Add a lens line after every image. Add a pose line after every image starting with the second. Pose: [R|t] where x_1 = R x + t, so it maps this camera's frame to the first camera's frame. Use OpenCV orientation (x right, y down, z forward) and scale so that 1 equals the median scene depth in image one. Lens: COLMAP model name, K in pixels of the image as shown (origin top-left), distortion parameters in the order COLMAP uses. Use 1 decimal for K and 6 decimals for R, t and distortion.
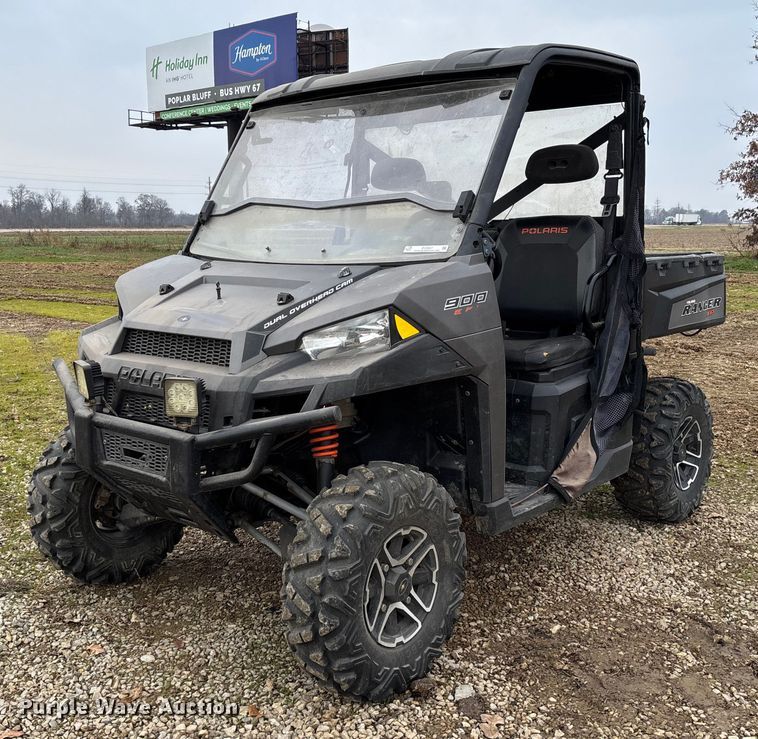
lens RADIAL K [[888.0, 0, 379.0], [0, 888.0, 369.5], [0, 0, 1]] dist [0.149289, -0.445483]
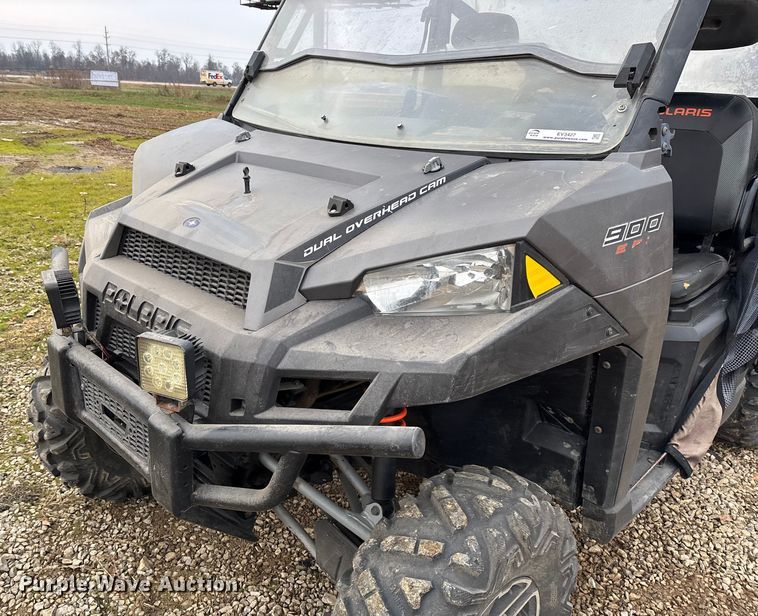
lens RADIAL K [[633.4, 0, 360.0], [0, 633.4, 306.4], [0, 0, 1]] dist [0.039212, -0.062140]
pose [[0.994480, 0.076693, -0.071603, -0.051756], [-0.063847, 0.983877, 0.167060, -0.082727], [0.083261, -0.161566, 0.983343, 0.525697]]
